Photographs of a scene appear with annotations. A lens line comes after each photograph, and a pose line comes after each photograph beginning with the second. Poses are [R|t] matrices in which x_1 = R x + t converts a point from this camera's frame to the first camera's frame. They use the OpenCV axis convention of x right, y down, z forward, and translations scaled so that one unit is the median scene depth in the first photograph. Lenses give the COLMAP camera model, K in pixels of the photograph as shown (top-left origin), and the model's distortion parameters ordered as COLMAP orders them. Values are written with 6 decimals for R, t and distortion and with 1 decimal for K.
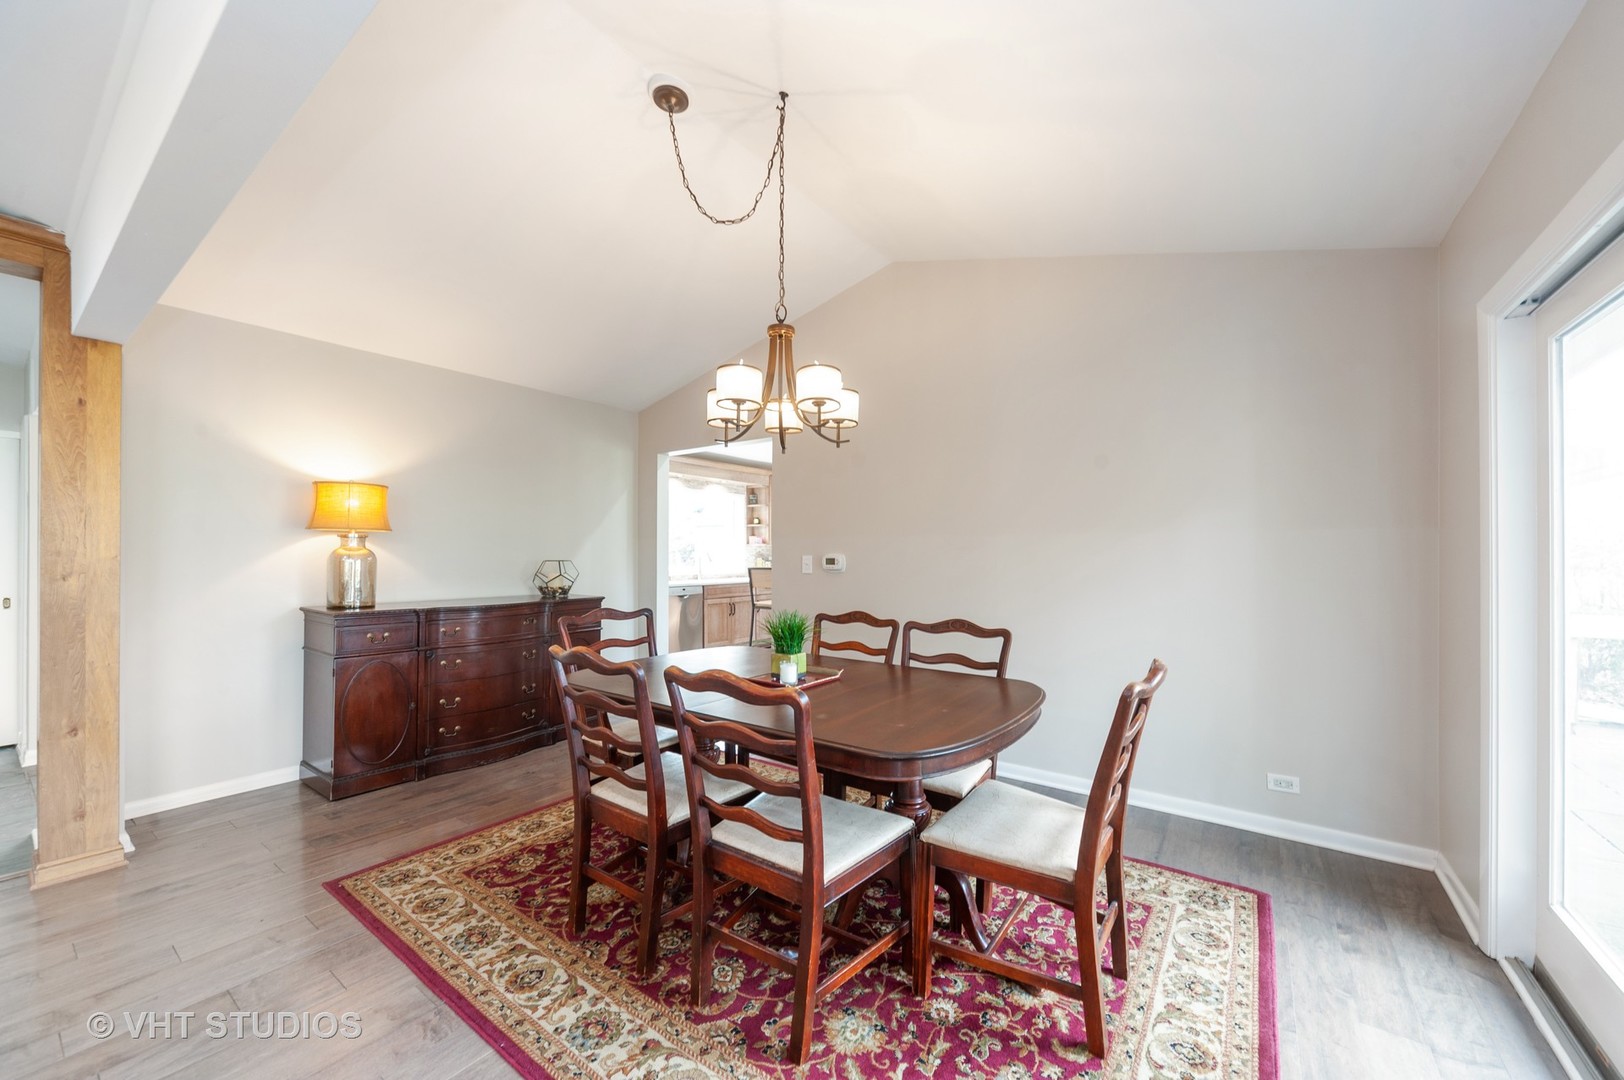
lens RADIAL K [[607.1, 0, 811.0], [0, 607.1, 551.7], [0, 0, 1]] dist [0.001451, 0.000042]
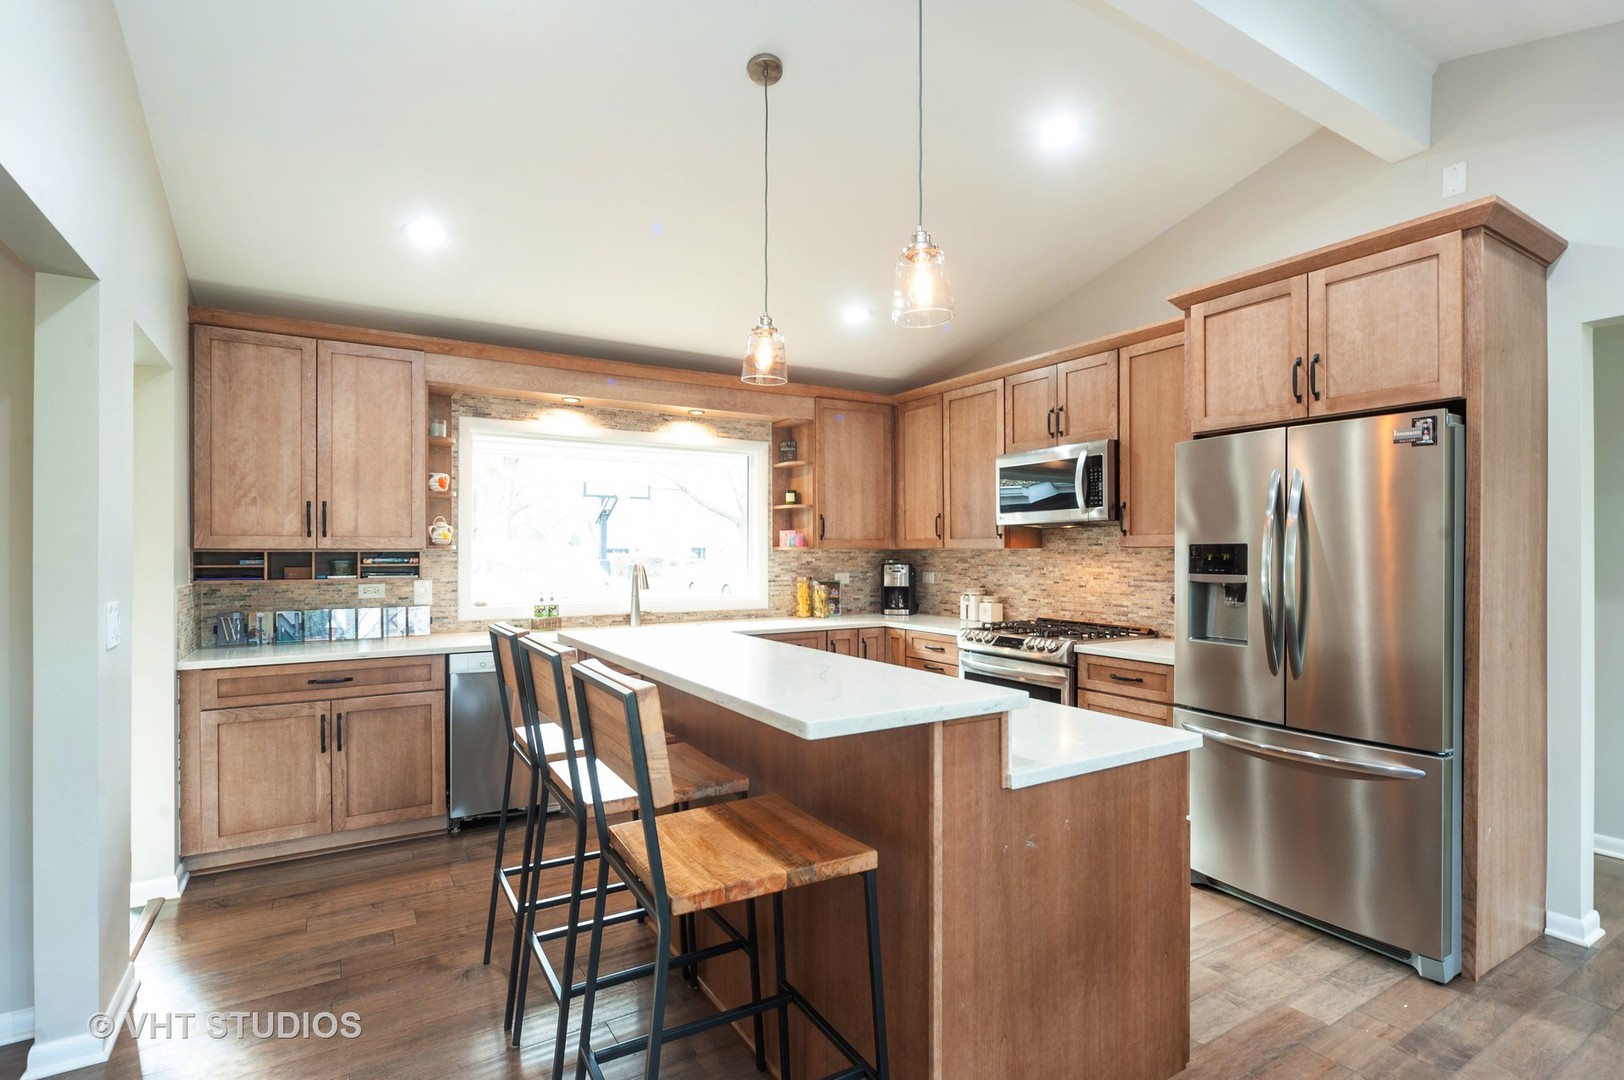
lens RADIAL K [[782.1, 0, 821.7], [0, 782.1, 548.8], [0, 0, 1]] dist [-0.001695, -0.000092]
pose [[0.925250, 0.000557, -0.379359, 0.410414], [-0.000425, 1.000000, 0.000433, -0.028893], [0.379359, -0.000240, 0.925250, 1.186439]]
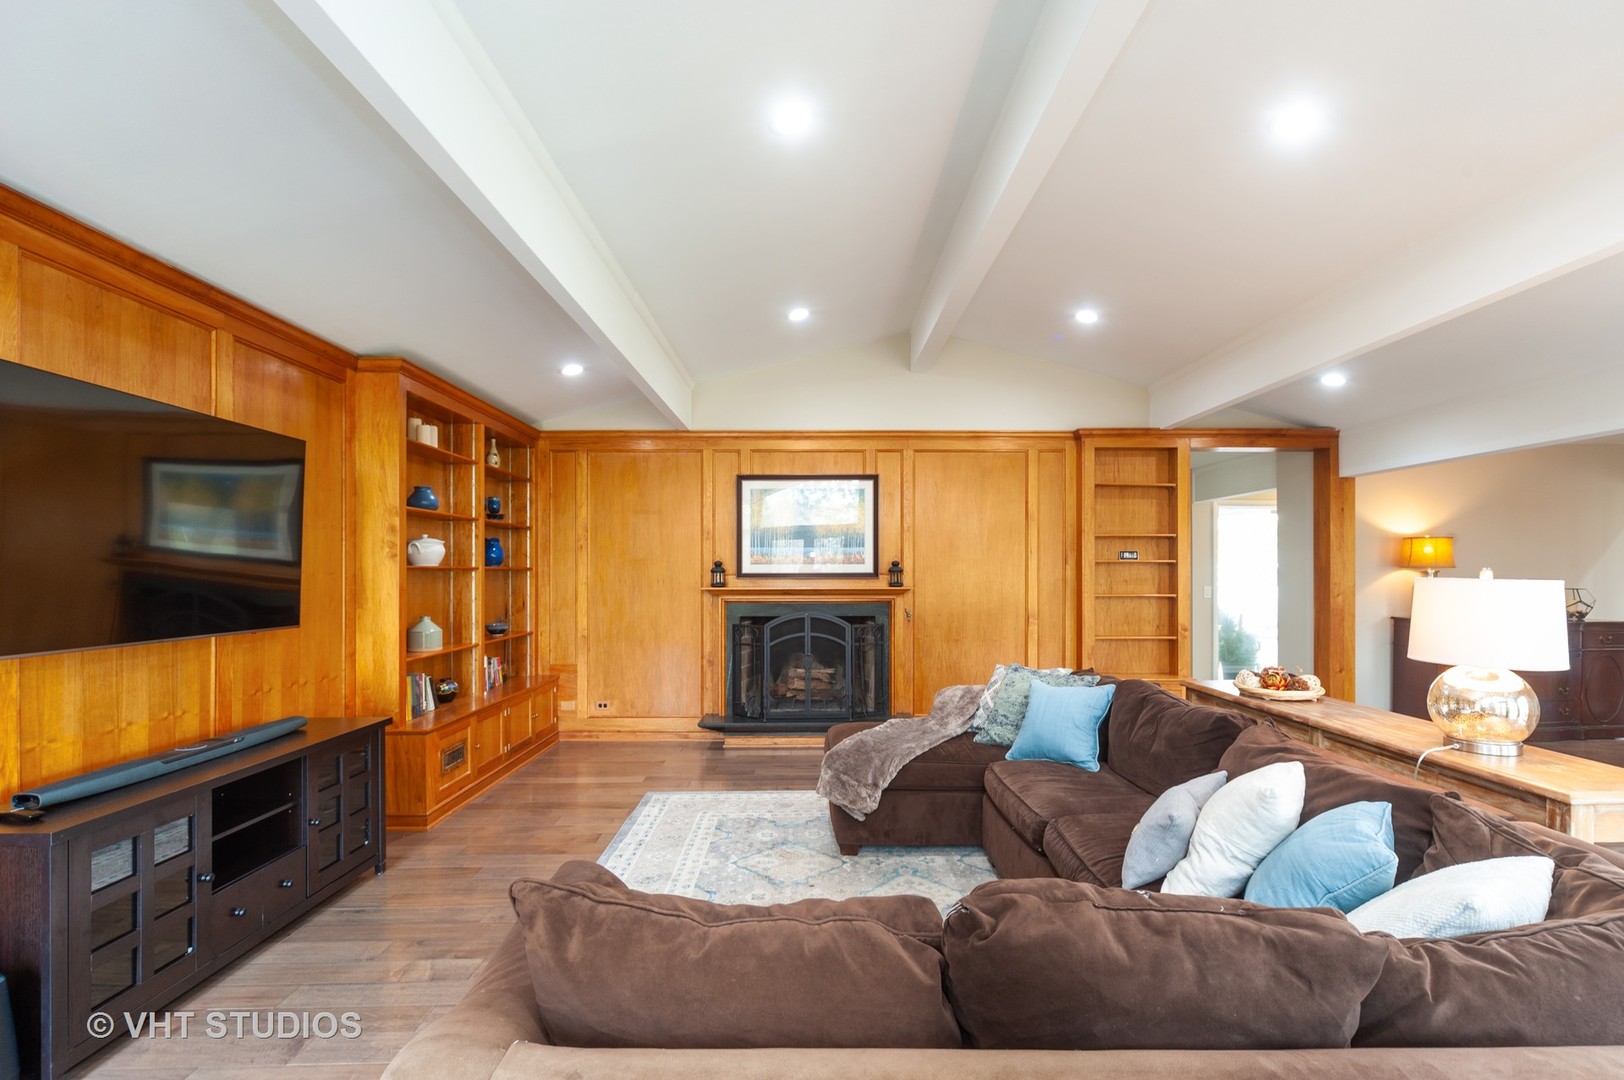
lens RADIAL K [[753.7, 0, 819.1], [0, 753.7, 565.7], [0, 0, 1]] dist [-0.000783, -0.000038]
pose [[0.598959, -0.006273, -0.800755, -0.158281], [0.004277, 0.999980, -0.004635, -0.038165], [0.800768, -0.000648, 0.598974, -1.325428]]
